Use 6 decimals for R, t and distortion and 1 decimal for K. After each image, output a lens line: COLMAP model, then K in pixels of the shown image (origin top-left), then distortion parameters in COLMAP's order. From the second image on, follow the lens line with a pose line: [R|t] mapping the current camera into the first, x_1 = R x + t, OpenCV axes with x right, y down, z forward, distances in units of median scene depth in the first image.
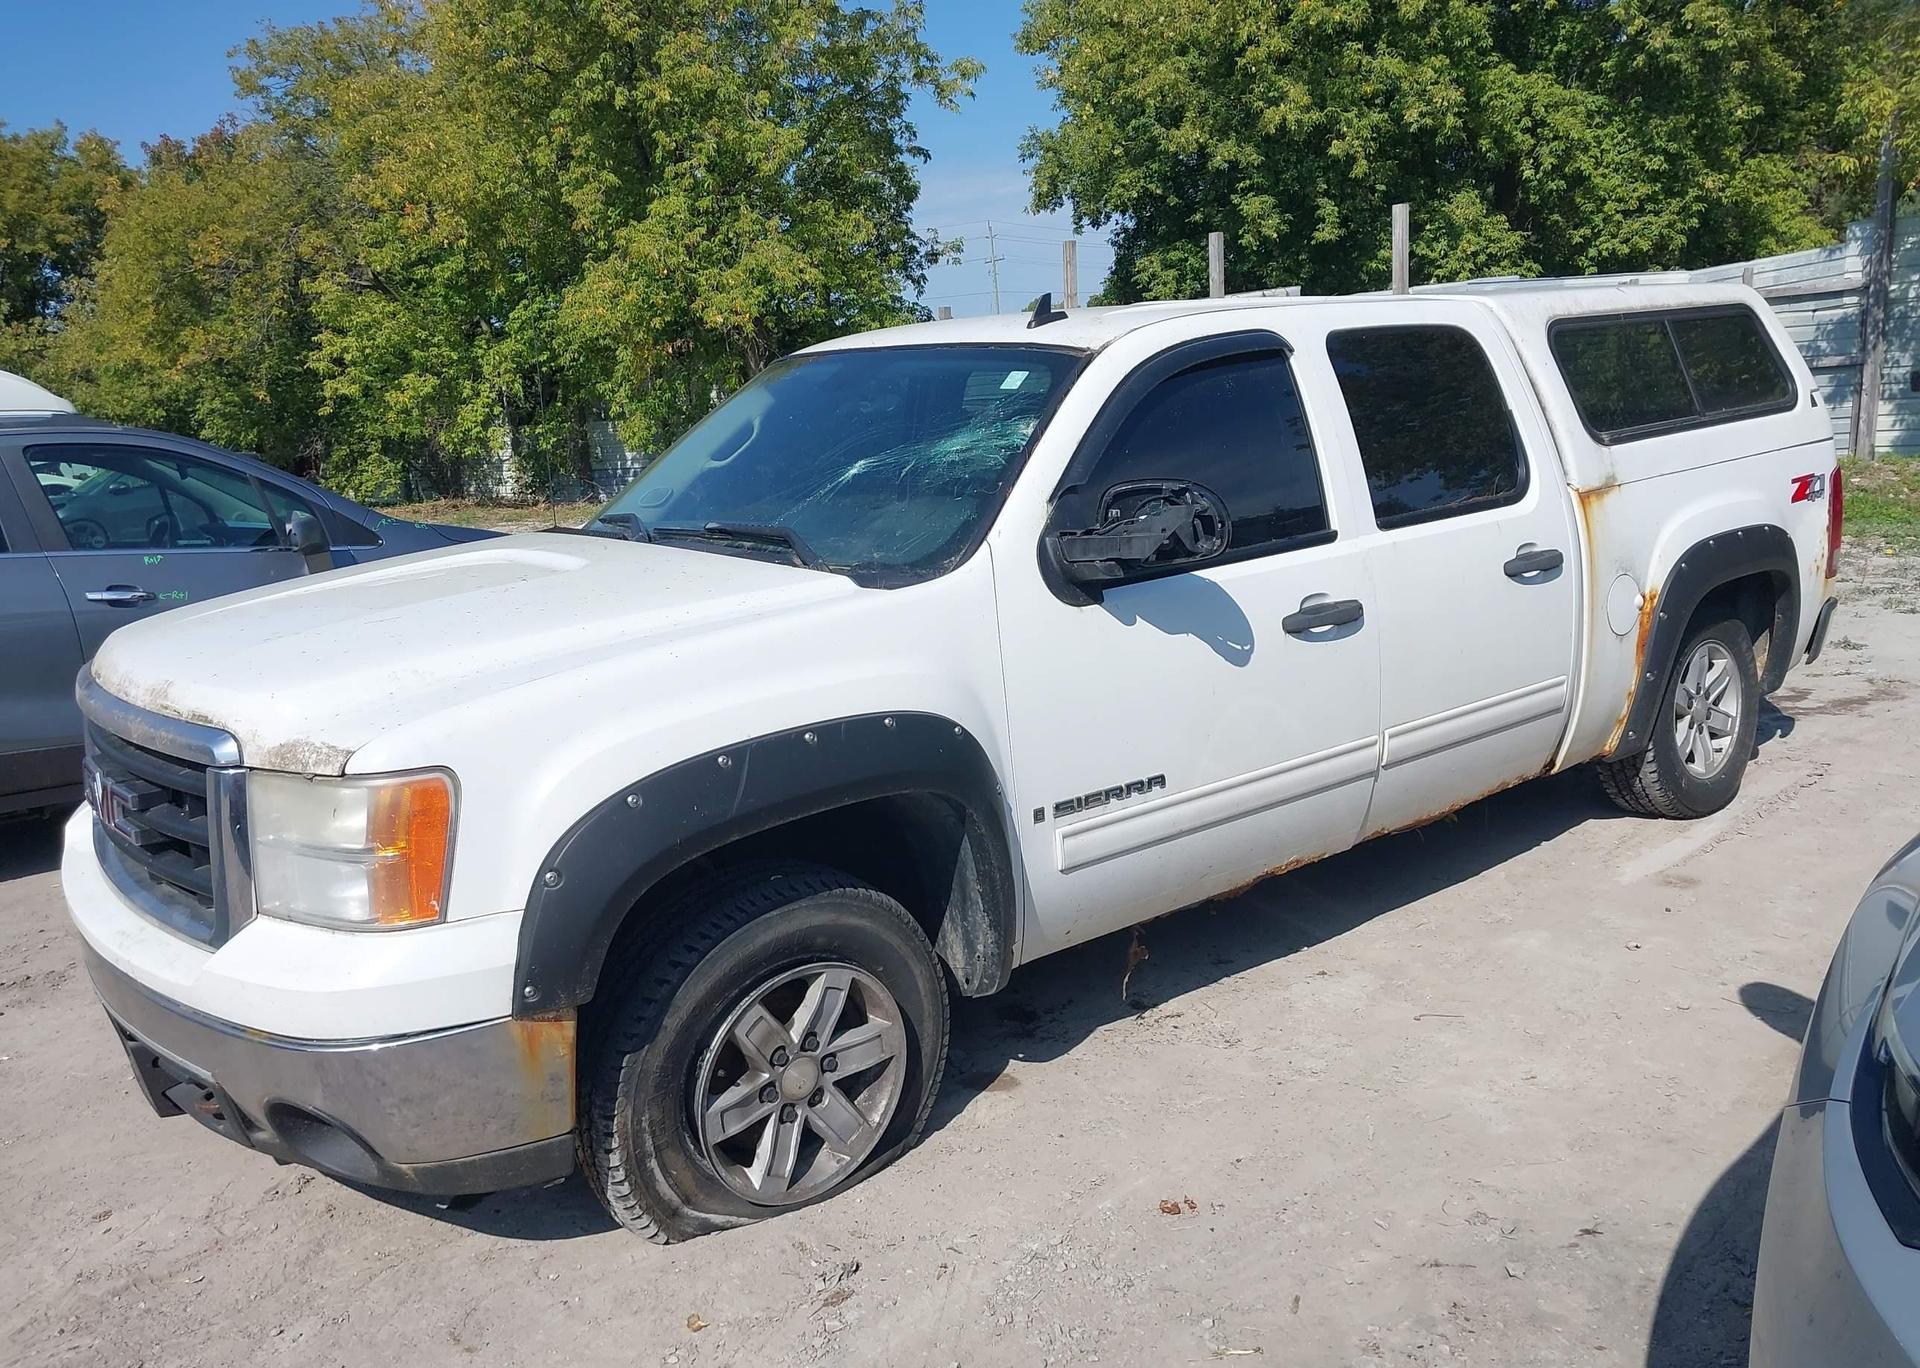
lens RADIAL K [[1488.2, 0, 957.1], [0, 1488.2, 718.4], [0, 0, 1]] dist [0.035816, -0.046004]
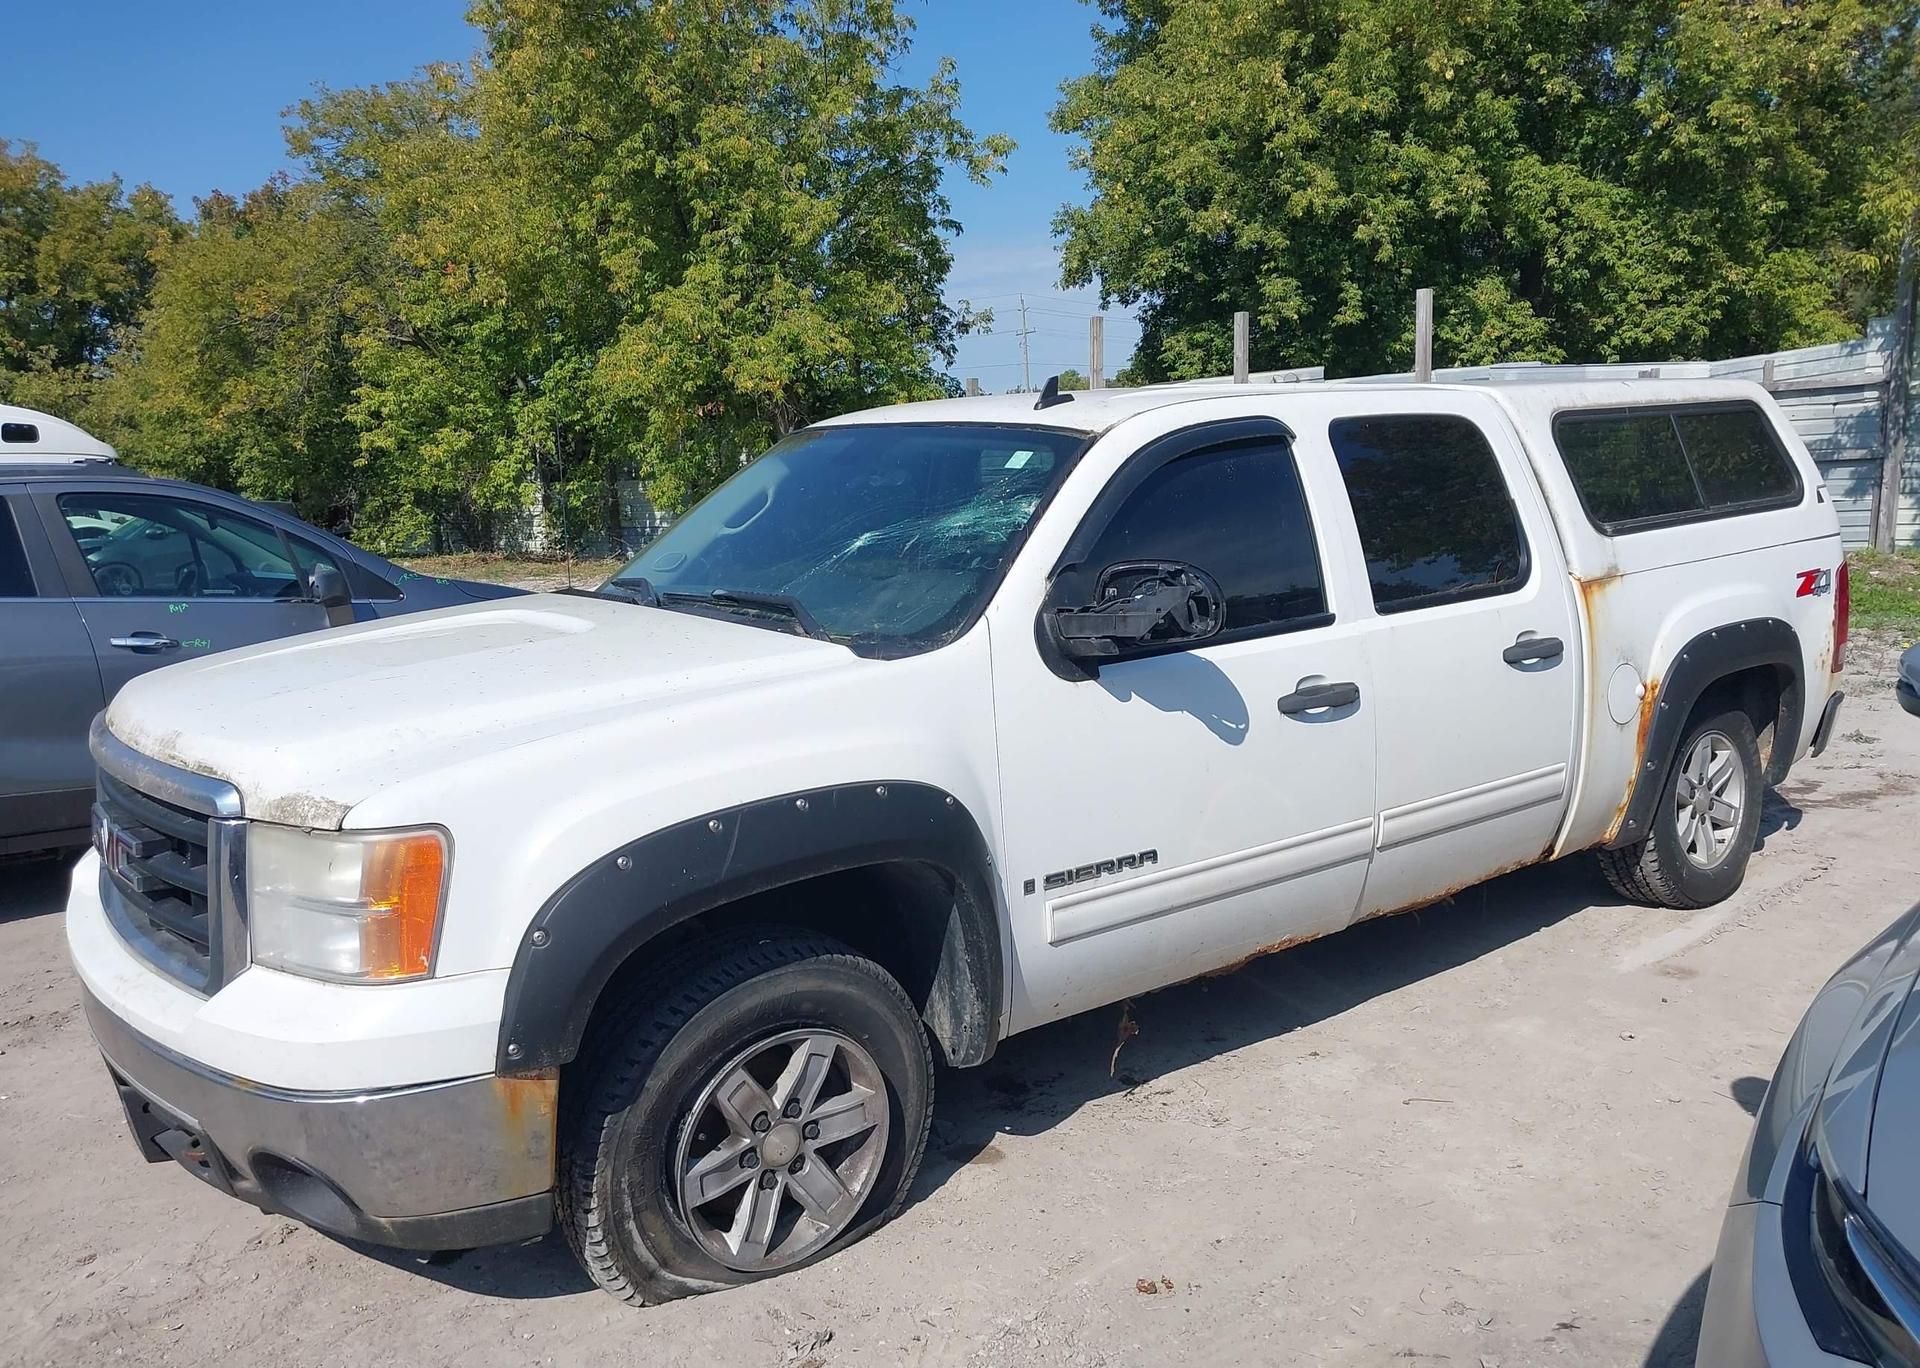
lens RADIAL K [[1488.2, 0, 959.2], [0, 1488.2, 719.1], [0, 0, 1]] dist [0.035816, -0.046004]
pose [[0.999503, 0.028718, -0.012994, 0.009871], [-0.029244, 0.998675, -0.042347, -0.002798], [0.011761, 0.042706, 0.999018, -0.007763]]
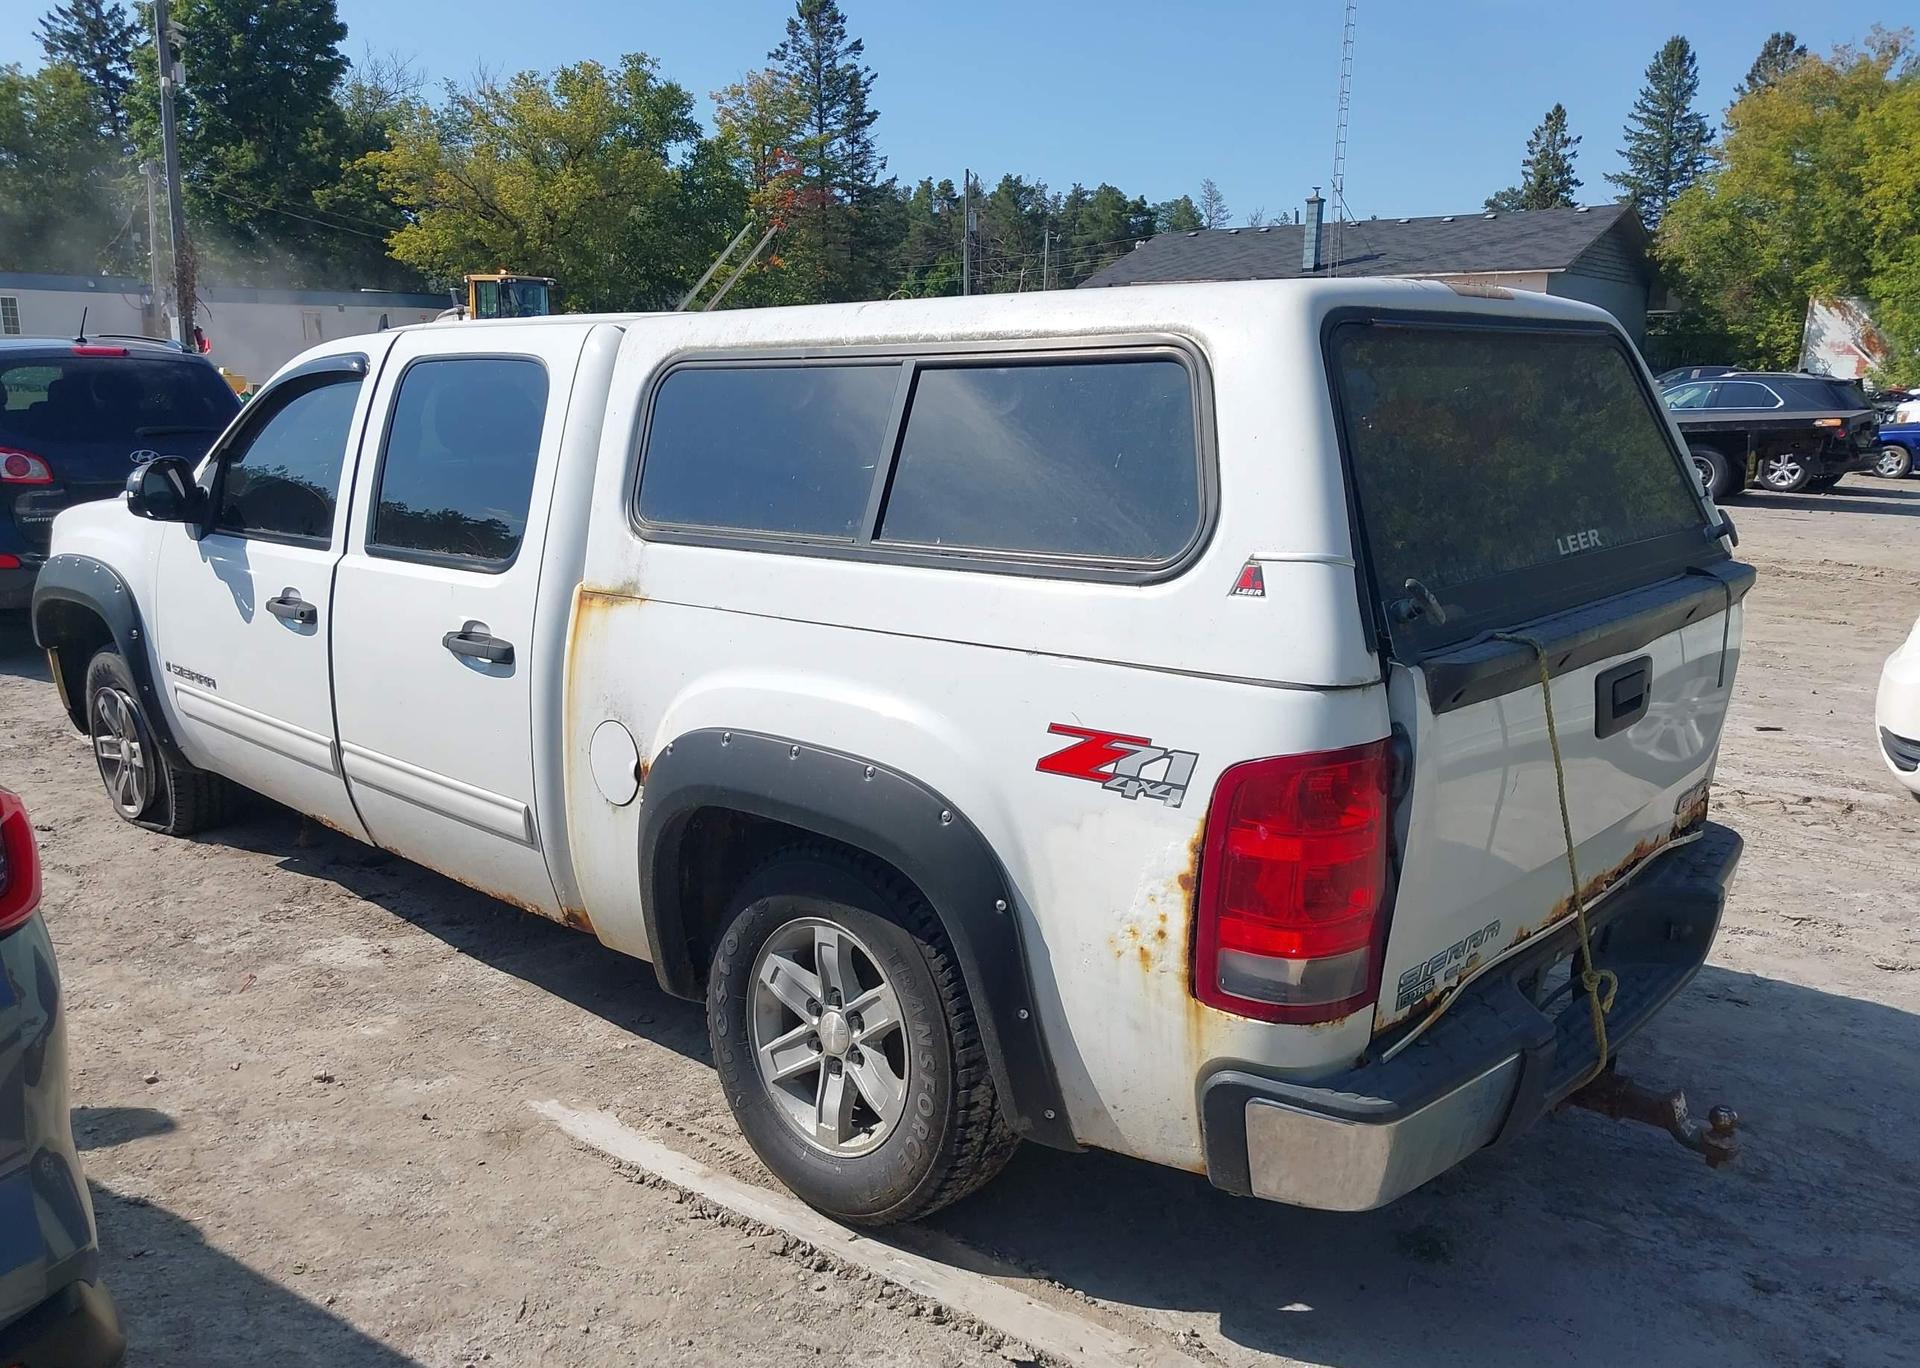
lens RADIAL K [[1488.2, 0, 963.9], [0, 1488.2, 693.0], [0, 0, 1]] dist [0.035816, -0.046004]
pose [[0.168279, 0.268344, -0.948511, 0.932499], [-0.233620, 0.945676, 0.226095, -0.251060], [0.957655, 0.183544, 0.221828, 0.818607]]
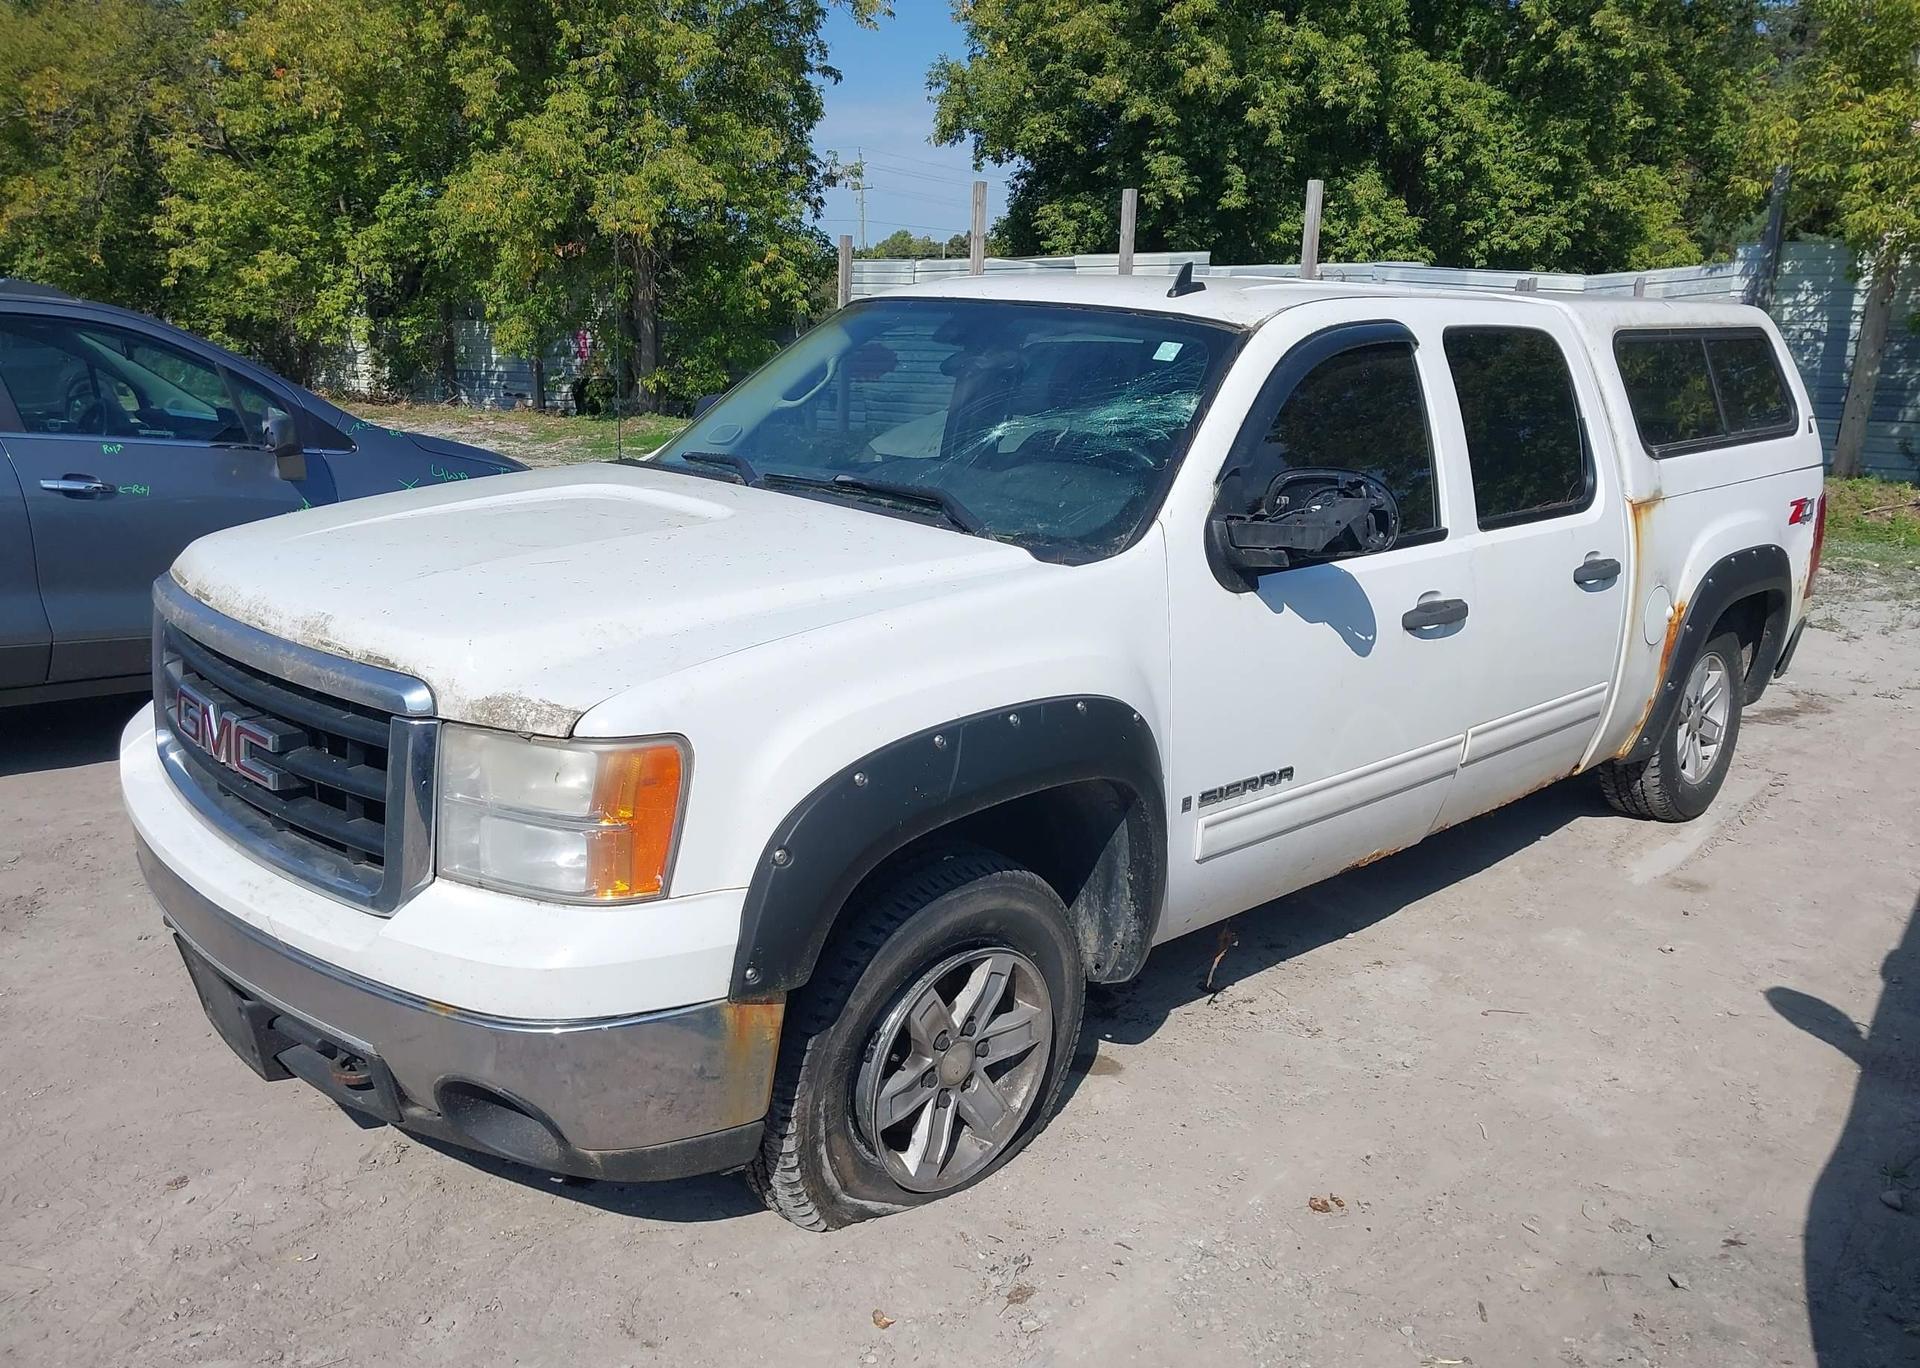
lens RADIAL K [[1488.2, 0, 956.0], [0, 1488.2, 717.6], [0, 0, 1]] dist [0.035816, -0.046004]
pose [[0.991471, 0.061124, 0.115102, -0.120554], [-0.065850, 0.997117, 0.037707, -0.010565], [-0.112465, -0.044965, 0.992638, 0.024201]]
